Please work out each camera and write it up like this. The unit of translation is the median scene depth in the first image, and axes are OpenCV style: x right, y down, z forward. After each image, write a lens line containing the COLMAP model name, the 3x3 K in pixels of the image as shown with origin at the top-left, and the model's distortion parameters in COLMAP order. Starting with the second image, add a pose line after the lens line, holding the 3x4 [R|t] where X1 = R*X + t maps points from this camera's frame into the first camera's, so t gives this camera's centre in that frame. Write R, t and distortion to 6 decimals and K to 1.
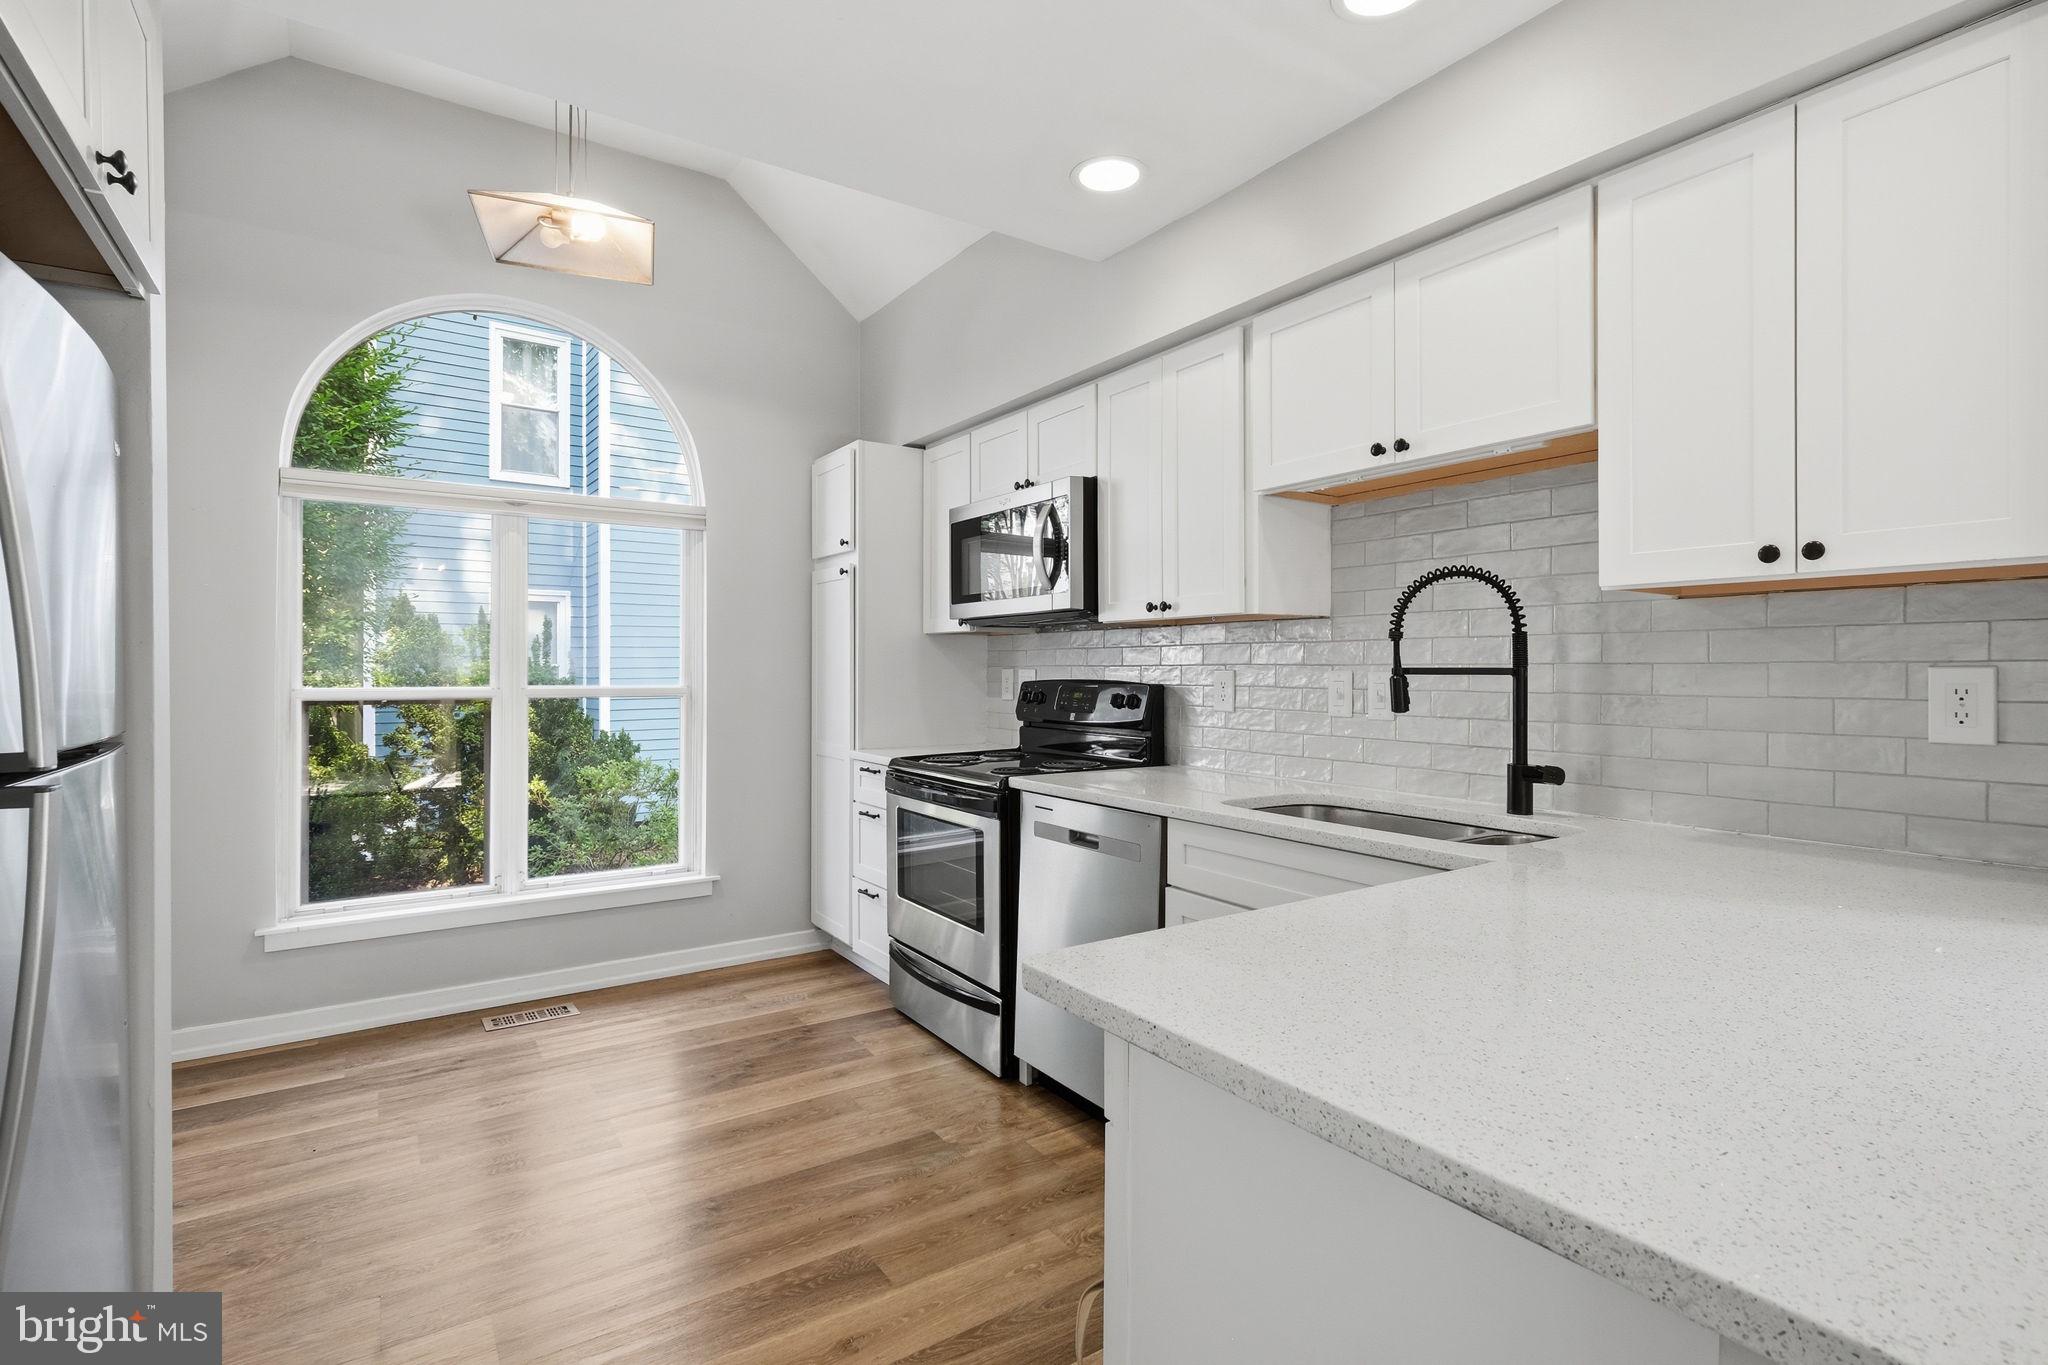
lens RADIAL K [[949.1, 0, 1023.3], [0, 949.1, 679.8], [0, 0, 1]] dist [-0.002726, -0.001005]
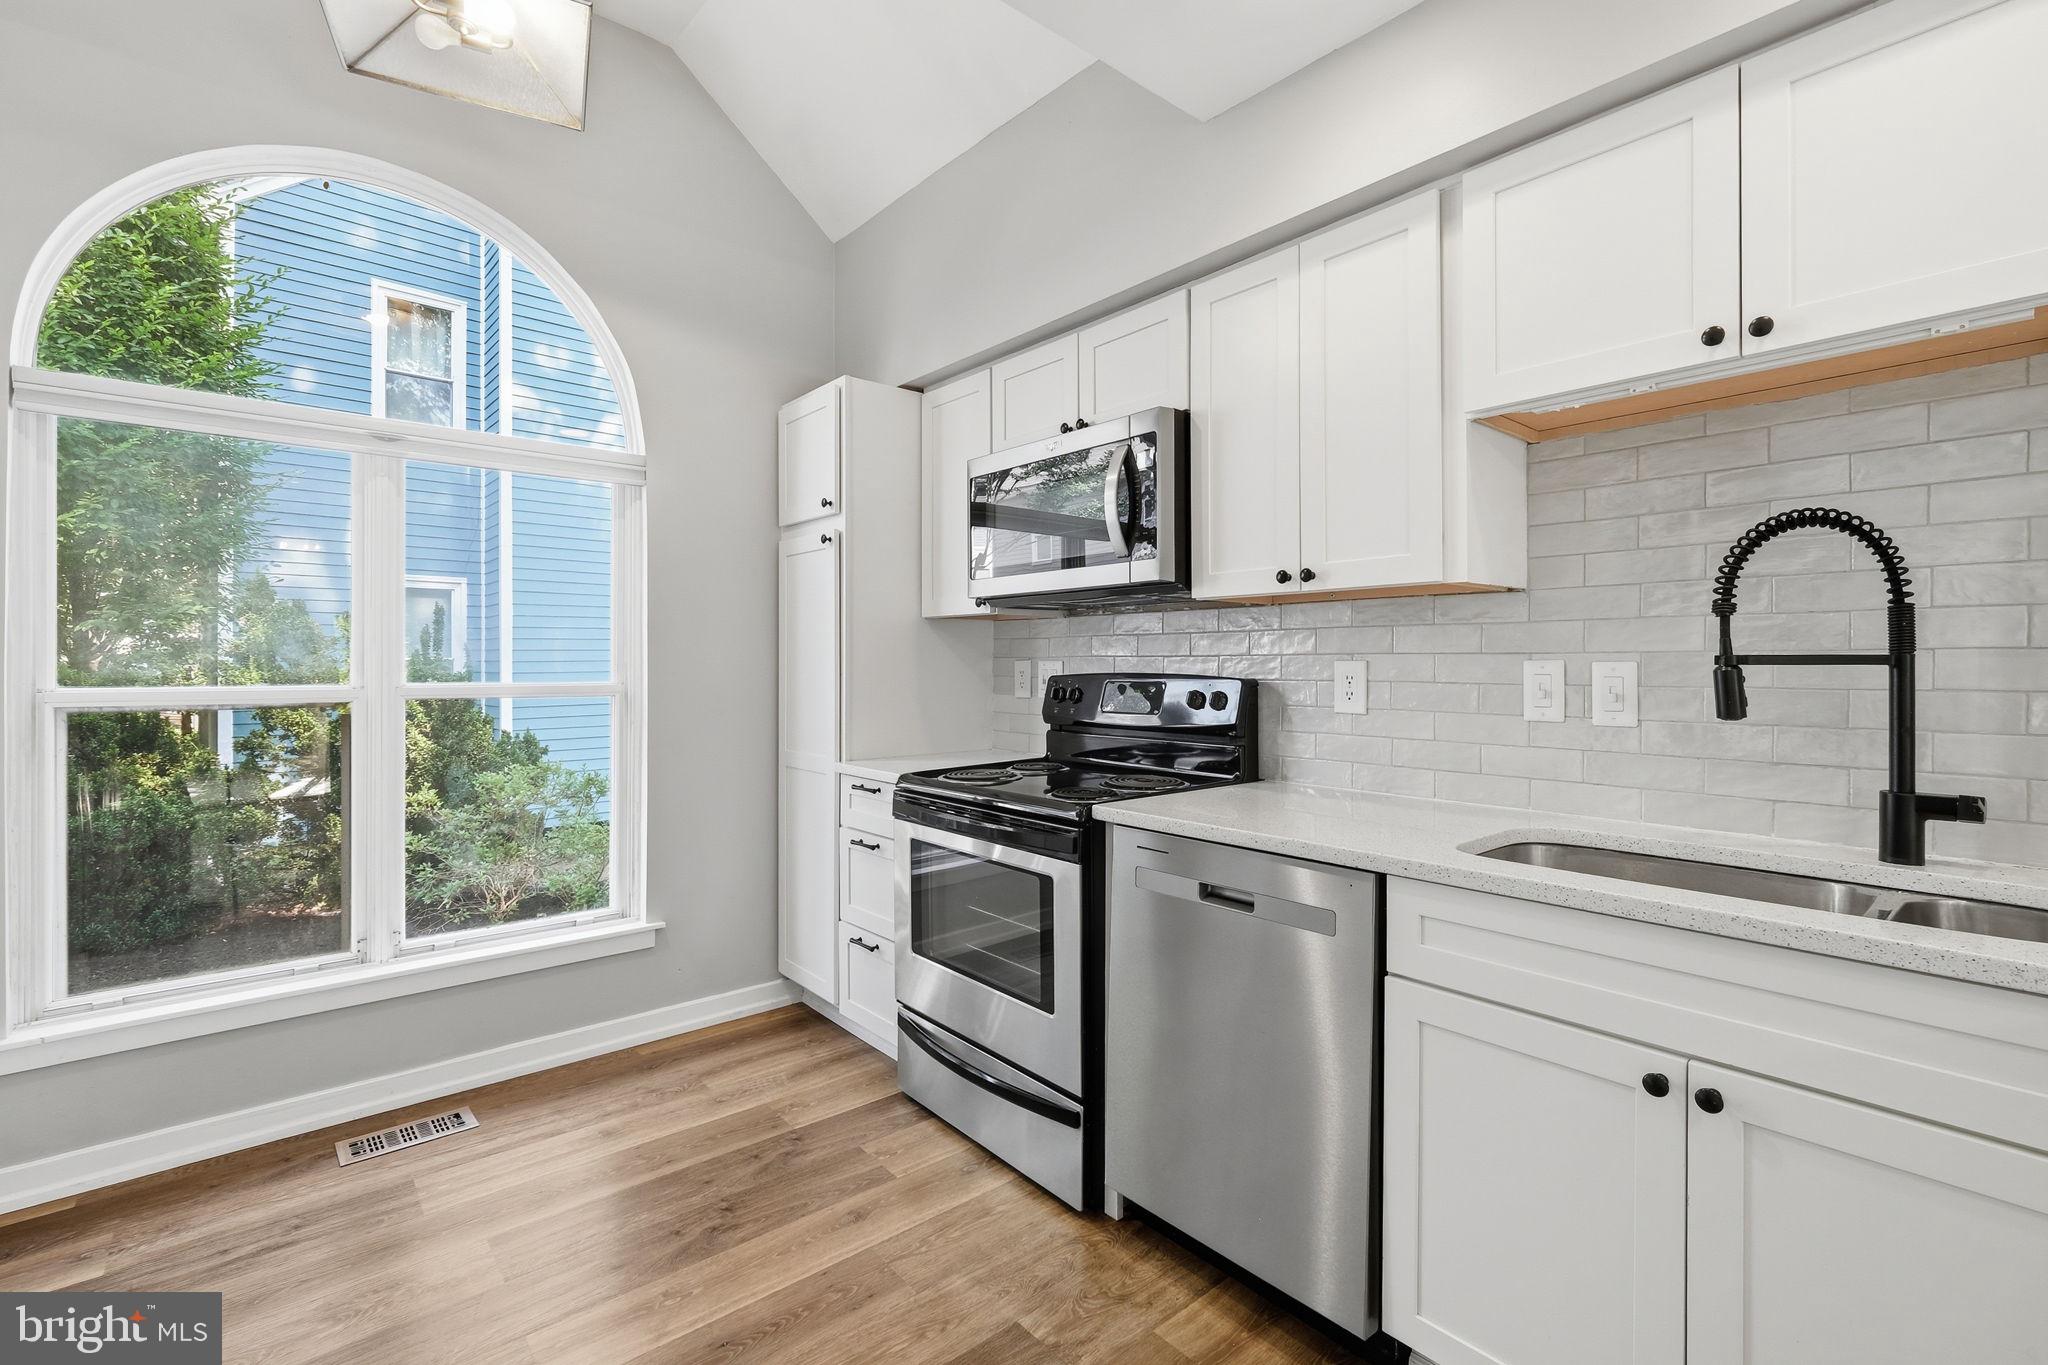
lens RADIAL K [[894.5, 0, 1023.9], [0, 894.5, 671.6], [0, 0, 1]] dist [-0.006625, 0.001217]
pose [[0.993752, -0.002384, 0.111584, -0.131159], [0.002593, 0.999995, -0.001732, -0.000634], [-0.111580, 0.002011, 0.993753, 0.281433]]
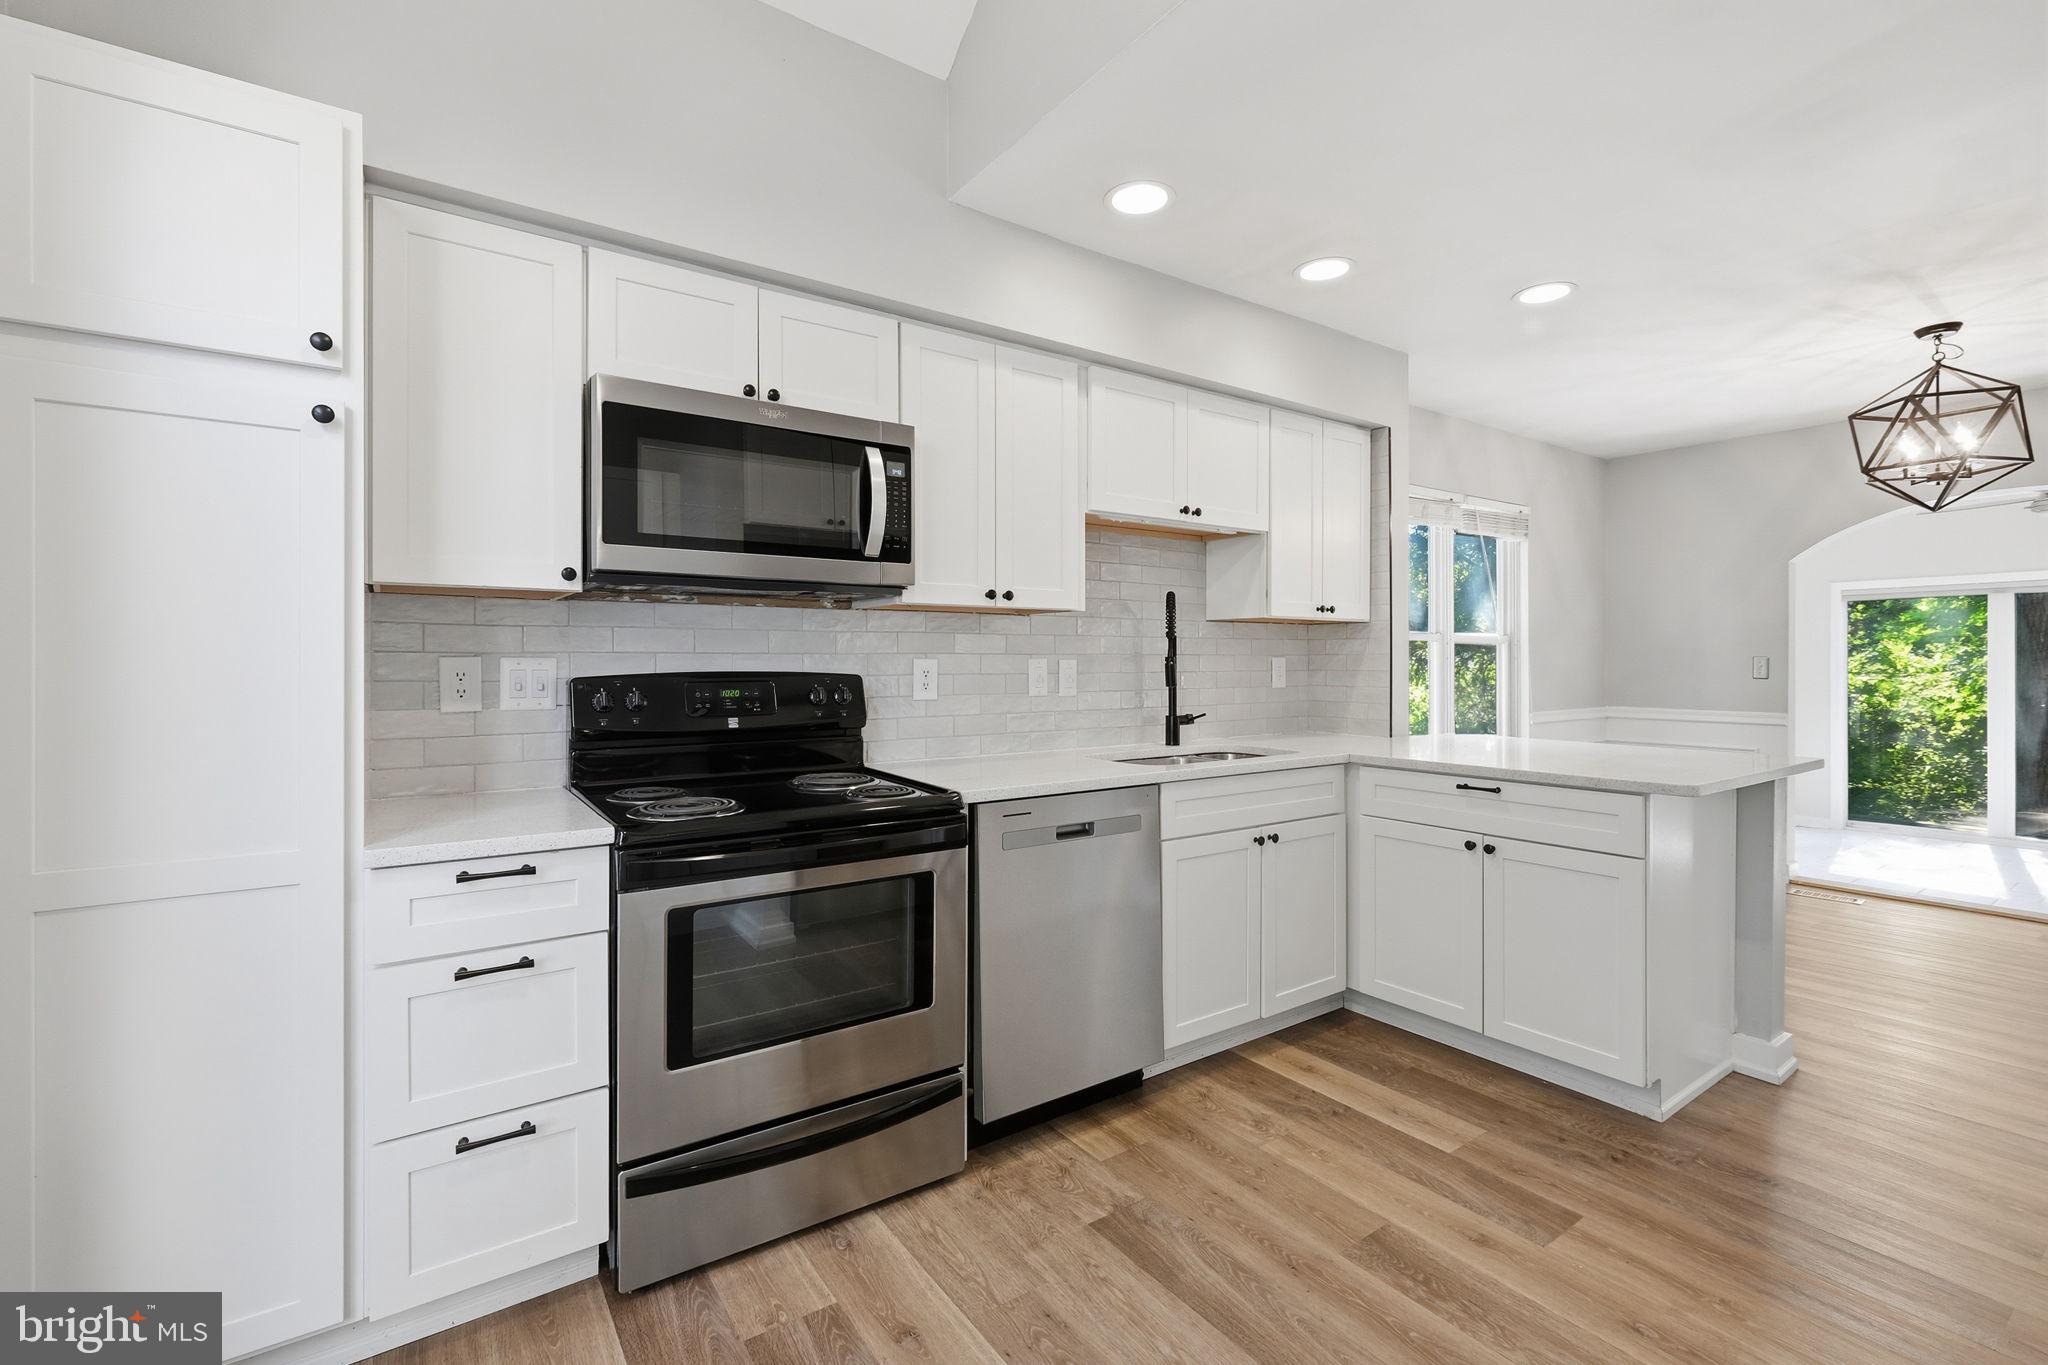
lens RADIAL K [[894.5, 0, 1024.2], [0, 894.5, 668.7], [0, 0, 1]] dist [-0.006625, 0.001217]
pose [[-0.004078, -0.010127, 0.999940, -0.694267], [0.011791, 0.999879, 0.010175, -0.007652], [-0.999922, 0.011831, -0.003958, 0.852928]]
